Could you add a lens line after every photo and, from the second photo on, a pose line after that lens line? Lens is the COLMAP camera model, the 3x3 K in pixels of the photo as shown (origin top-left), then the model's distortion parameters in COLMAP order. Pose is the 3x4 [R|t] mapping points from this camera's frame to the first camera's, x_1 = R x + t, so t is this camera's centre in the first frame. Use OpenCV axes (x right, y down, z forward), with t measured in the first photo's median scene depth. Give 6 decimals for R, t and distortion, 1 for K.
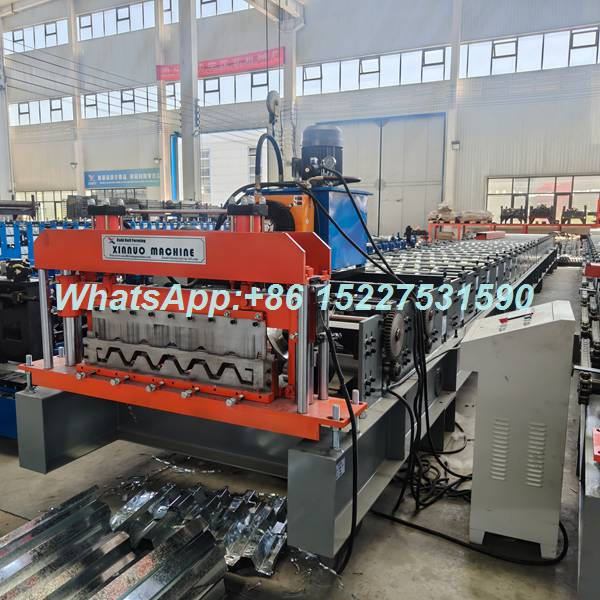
lens RADIAL K [[561.1, 0, 300.6], [0, 561.1, 310.6], [0, 0, 1]] dist [-0.001763, -0.001956]
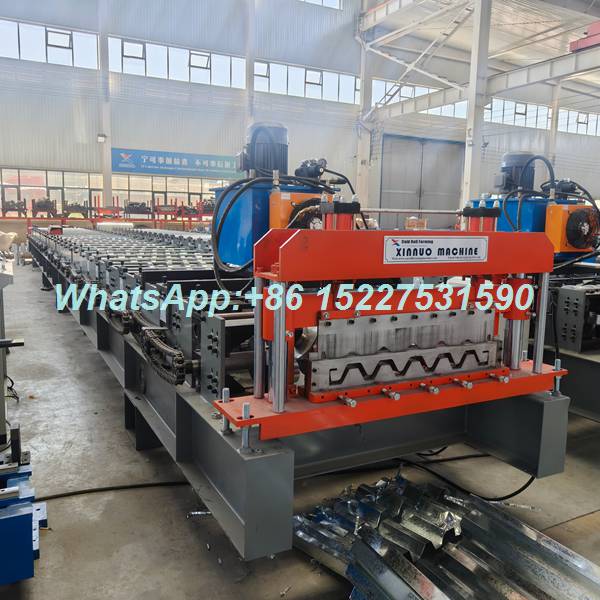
lens RADIAL K [[563.7, 0, 298.1], [0, 563.7, 286.7], [0, 0, 1]] dist [0.025102, 0.006825]
pose [[0.603212, -0.088807, 0.792621, -1.058336], [0.113375, 0.993238, 0.025002, -0.084887], [-0.789482, 0.074782, 0.609202, 0.511360]]
